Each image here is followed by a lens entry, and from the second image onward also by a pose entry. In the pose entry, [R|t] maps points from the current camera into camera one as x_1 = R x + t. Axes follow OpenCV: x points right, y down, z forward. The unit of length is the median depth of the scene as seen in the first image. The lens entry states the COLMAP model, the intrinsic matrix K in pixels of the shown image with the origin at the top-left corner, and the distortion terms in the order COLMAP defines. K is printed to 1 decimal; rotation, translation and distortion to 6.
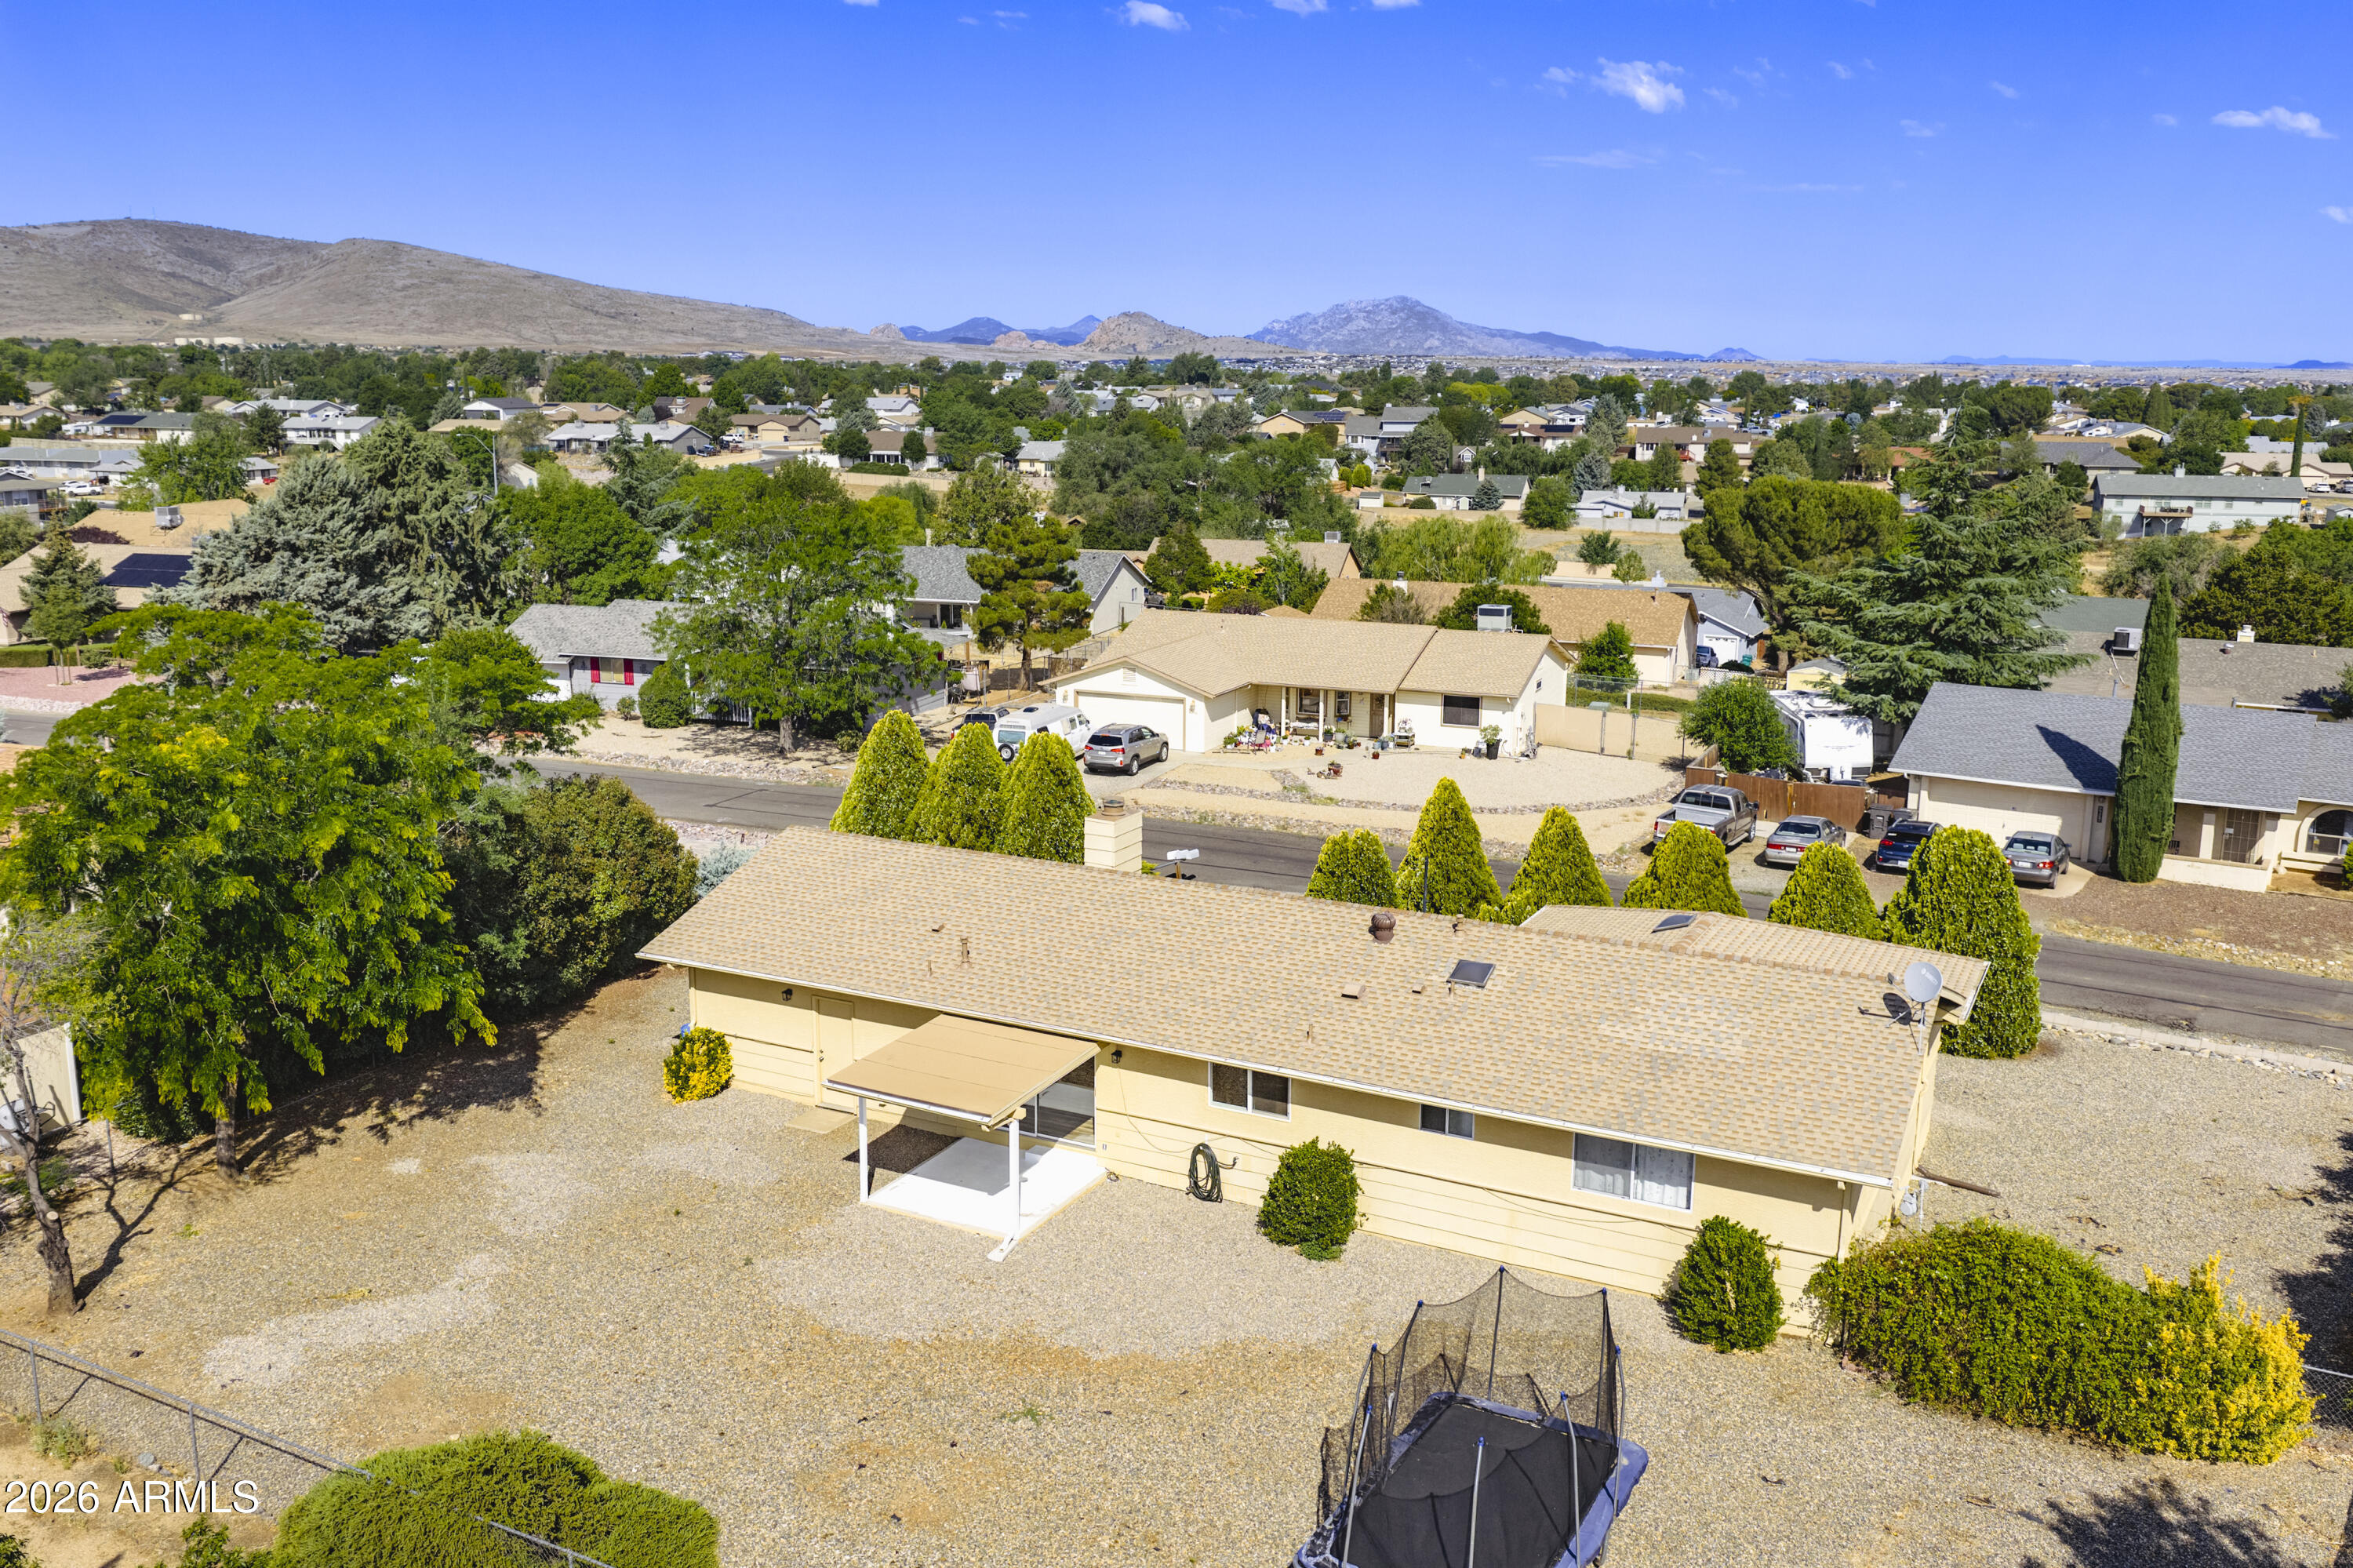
lens RADIAL K [[1939.8, 0, 1179.9], [0, 1939.8, 778.2], [0, 0, 1]] dist [0.027959, -0.059139]
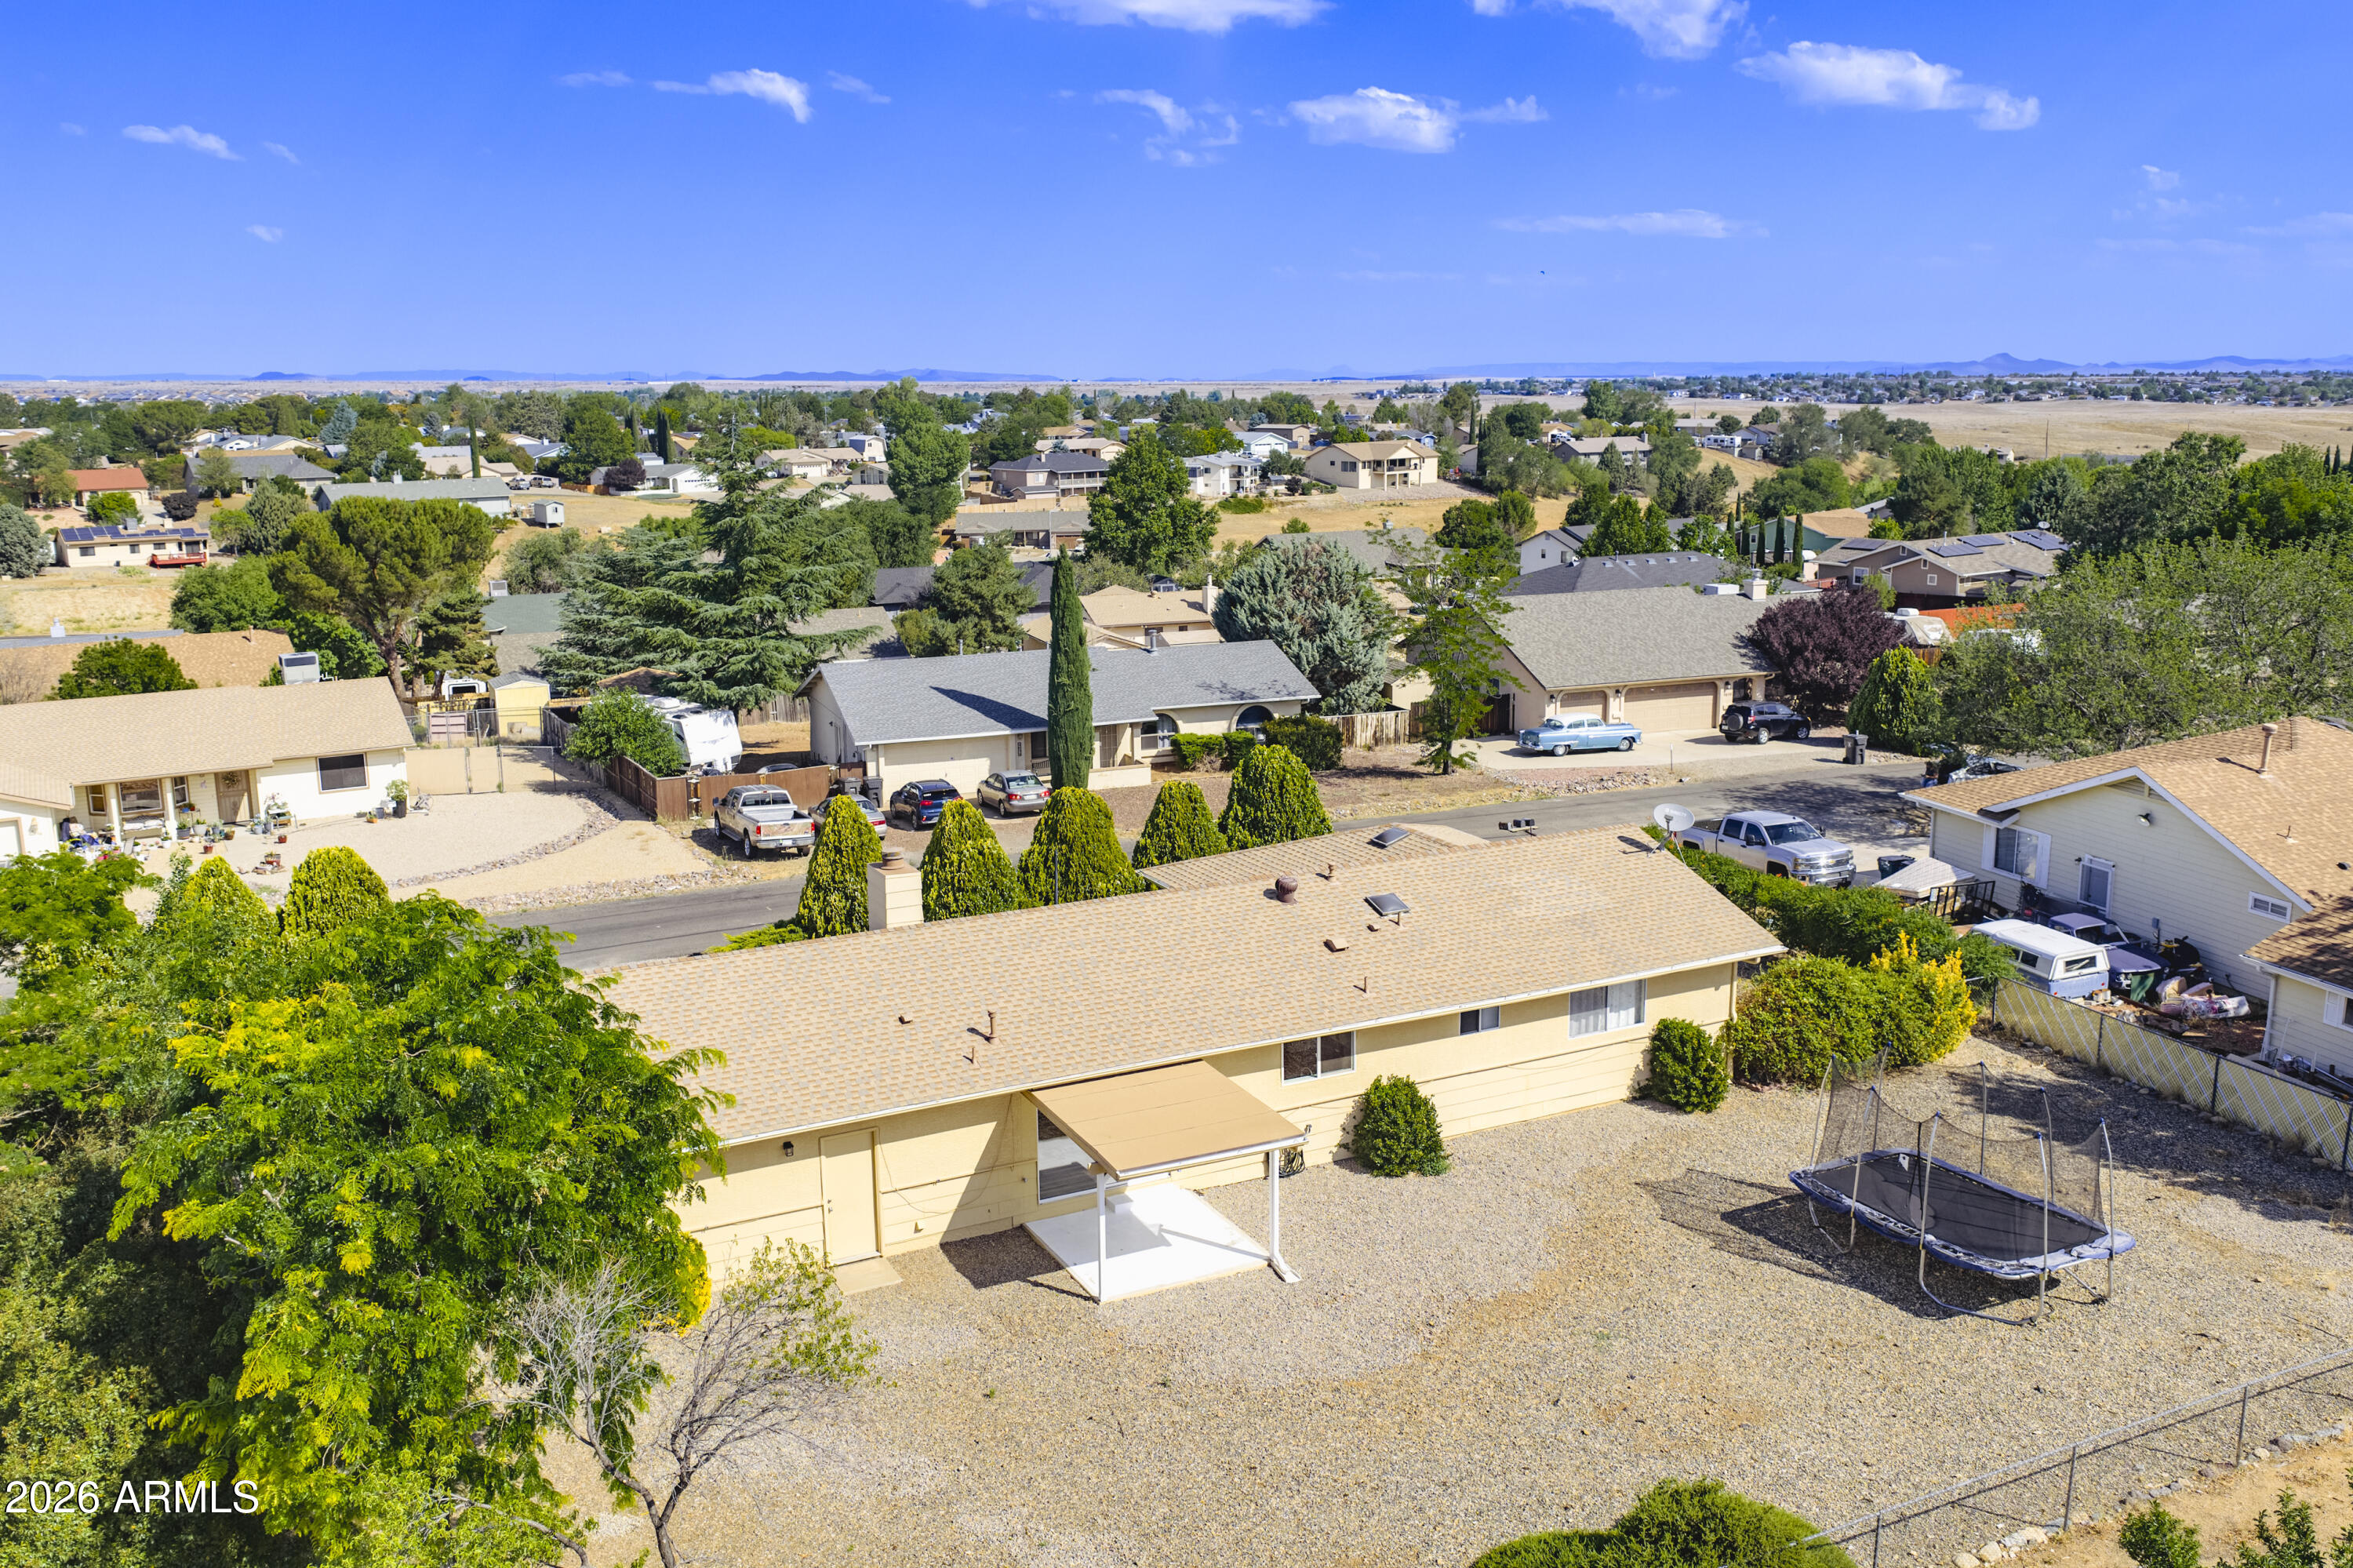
lens RADIAL K [[1939.8, 0, 1179.9], [0, 1939.8, 778.2], [0, 0, 1]] dist [0.027959, -0.059139]
pose [[0.585073, -0.176550, 0.791530, -0.302928], [0.181753, 0.979734, 0.084183, -0.033898], [-0.790352, 0.094609, 0.605304, 0.147597]]
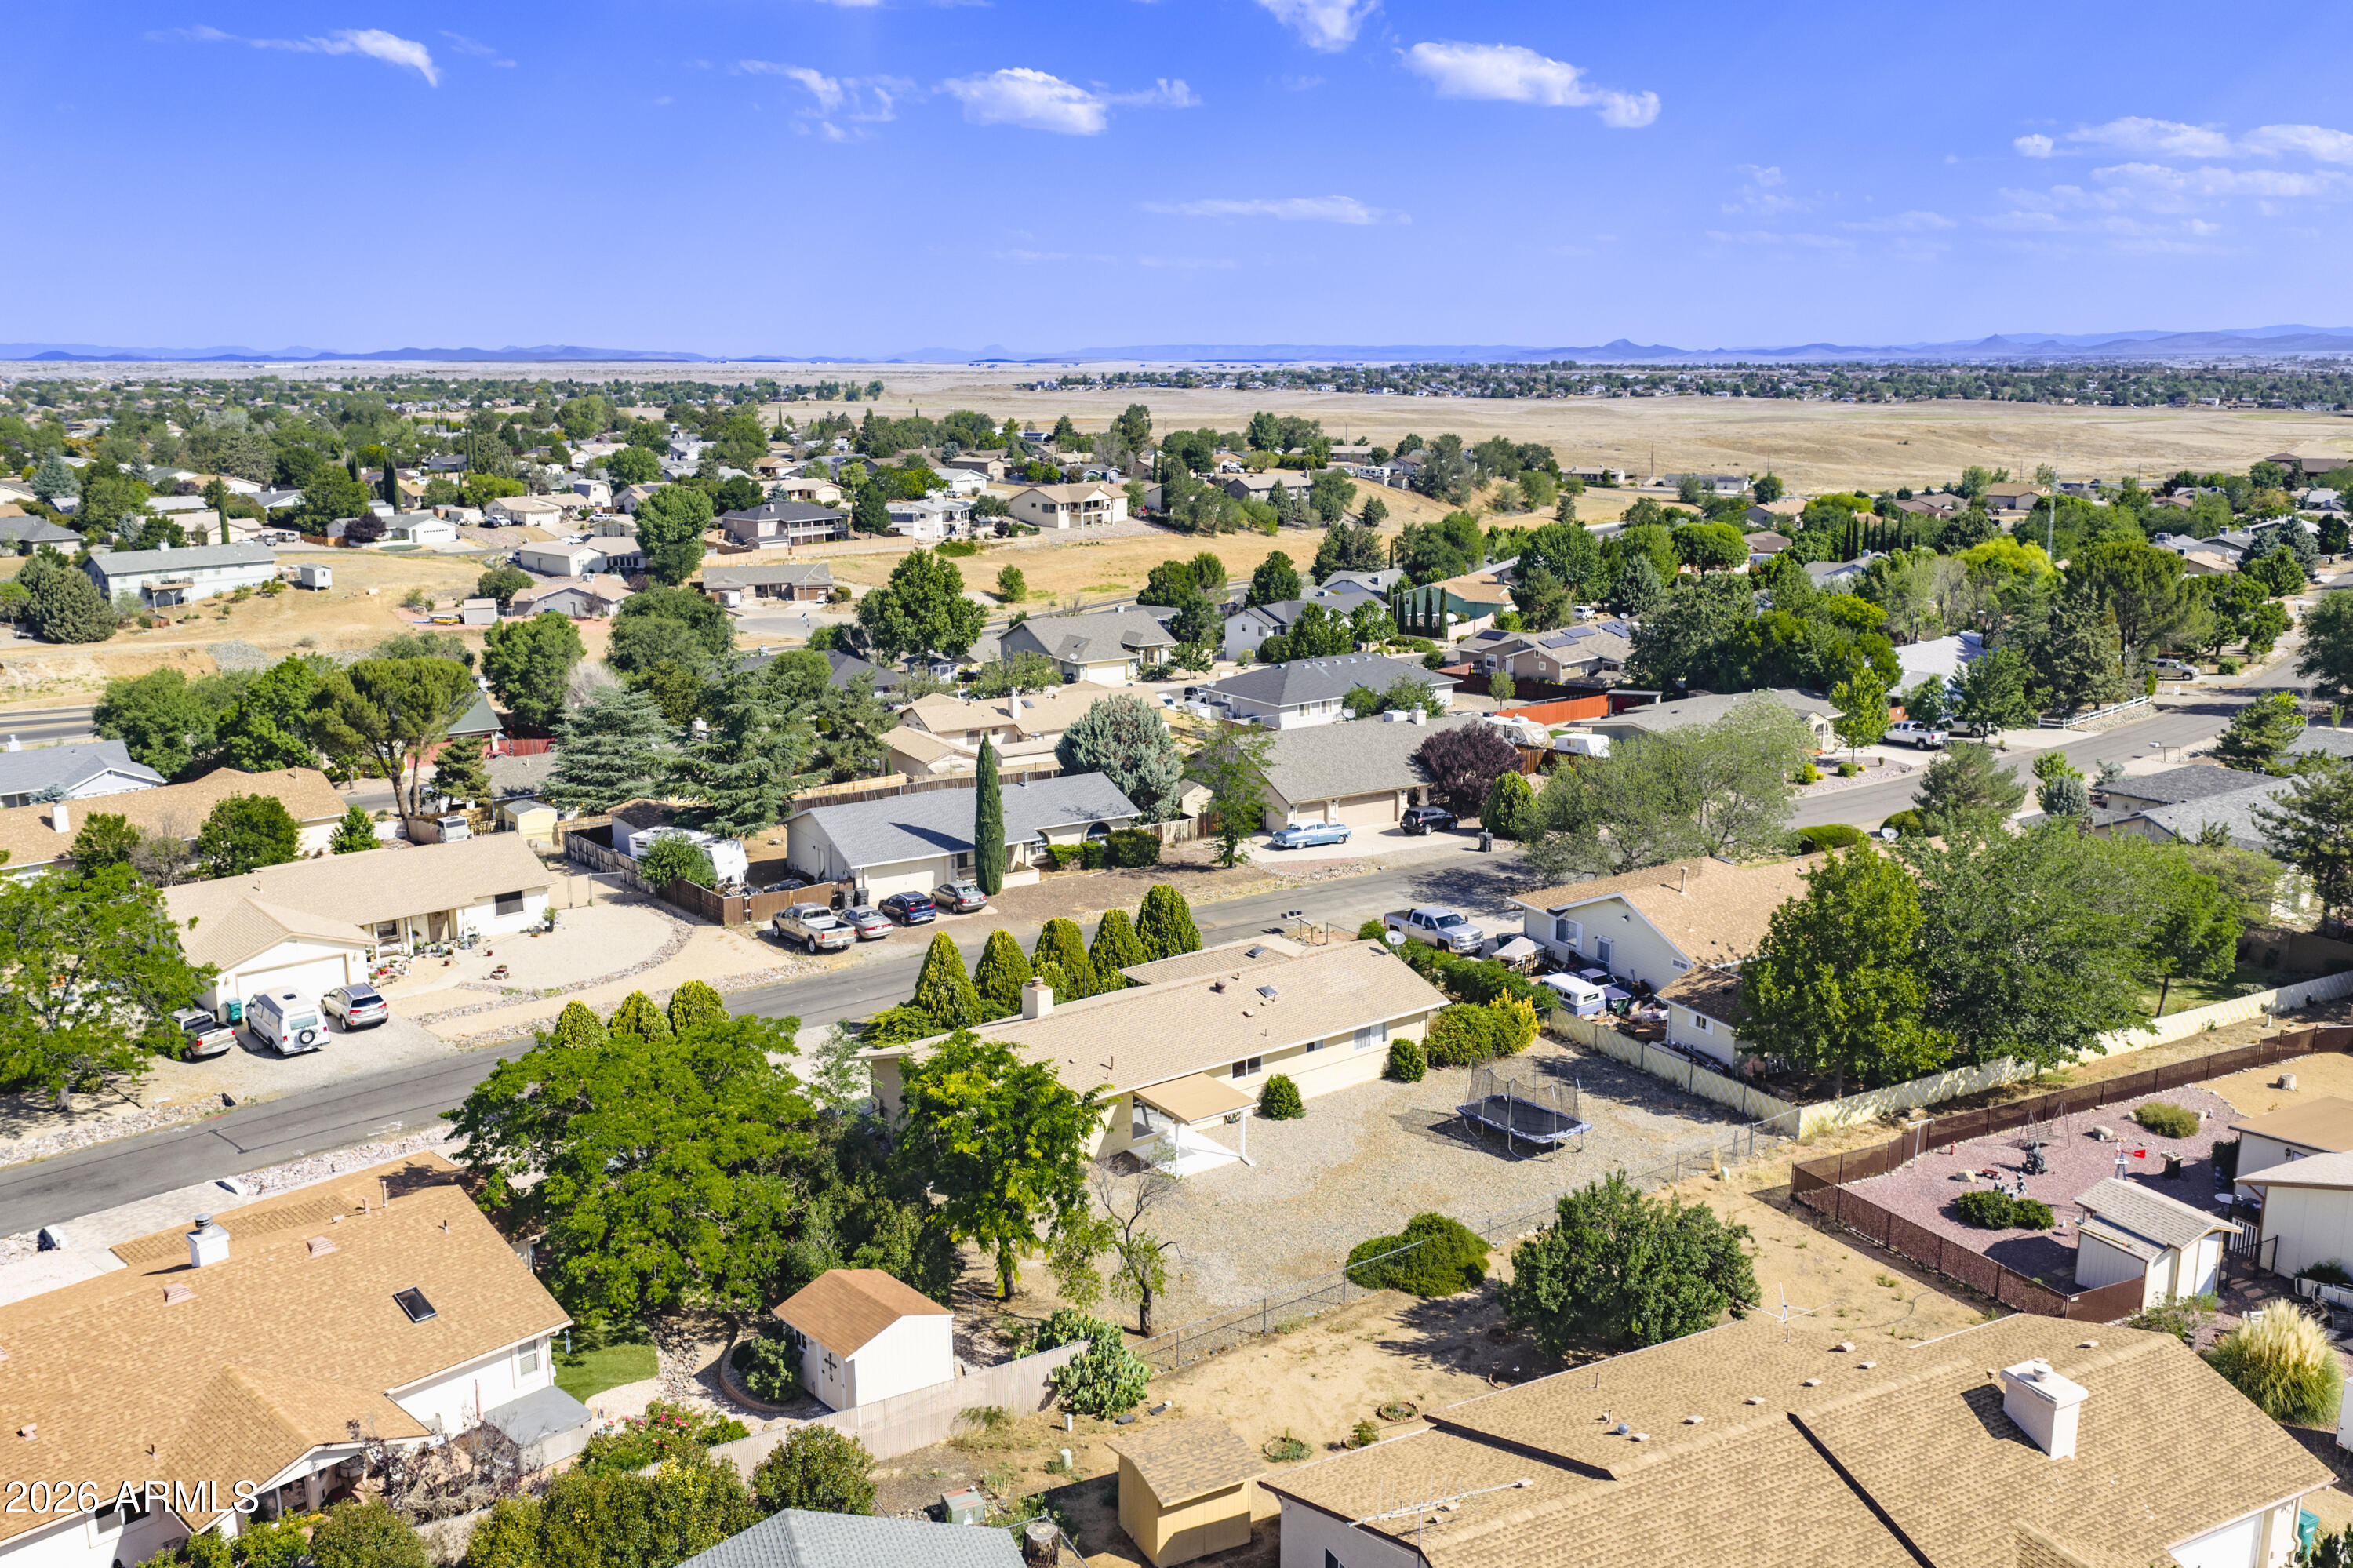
lens RADIAL K [[1946.3, 0, 1177.0], [0, 1946.3, 748.4], [0, 0, 1]] dist [0.056292, -0.142727]
pose [[0.437315, -0.186214, 0.879818, -0.727116], [0.192877, 0.974983, 0.110485, -0.177733], [-0.878381, 0.121380, 0.462291, -0.018185]]
